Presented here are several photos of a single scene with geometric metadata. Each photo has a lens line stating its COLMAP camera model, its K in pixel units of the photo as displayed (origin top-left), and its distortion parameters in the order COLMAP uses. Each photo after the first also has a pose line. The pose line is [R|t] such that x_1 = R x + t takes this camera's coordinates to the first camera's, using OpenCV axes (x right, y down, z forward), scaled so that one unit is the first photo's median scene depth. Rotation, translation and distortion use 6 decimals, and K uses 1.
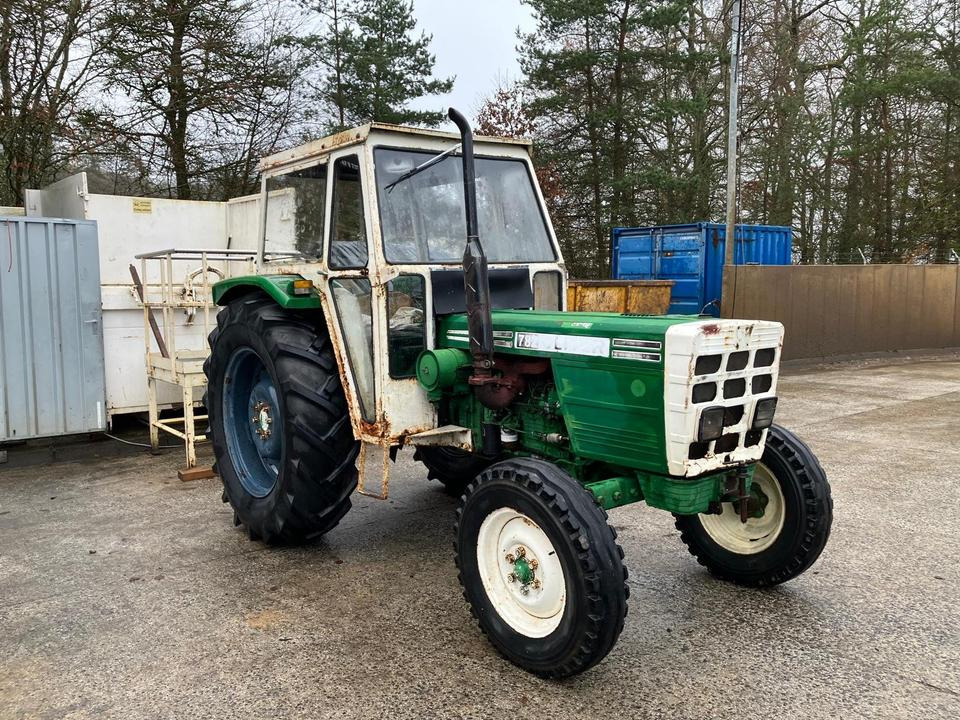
lens RADIAL K [[822.1, 0, 484.0], [0, 822.1, 361.6], [0, 0, 1]] dist [0.018189, -0.001211]
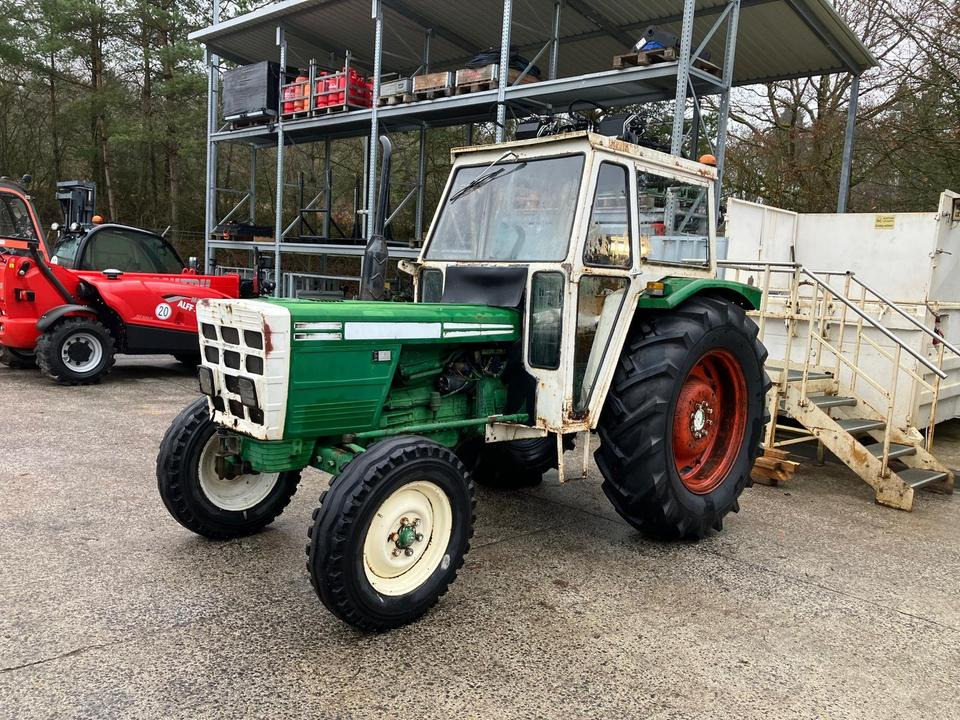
lens RADIAL K [[822.1, 0, 483.9], [0, 822.1, 360.4], [0, 0, 1]] dist [0.018189, -0.001211]
pose [[0.074867, 0.114153, -0.990638, 1.124644], [-0.157341, 0.982335, 0.101305, -0.105292], [0.984702, 0.148284, 0.091506, 0.959582]]
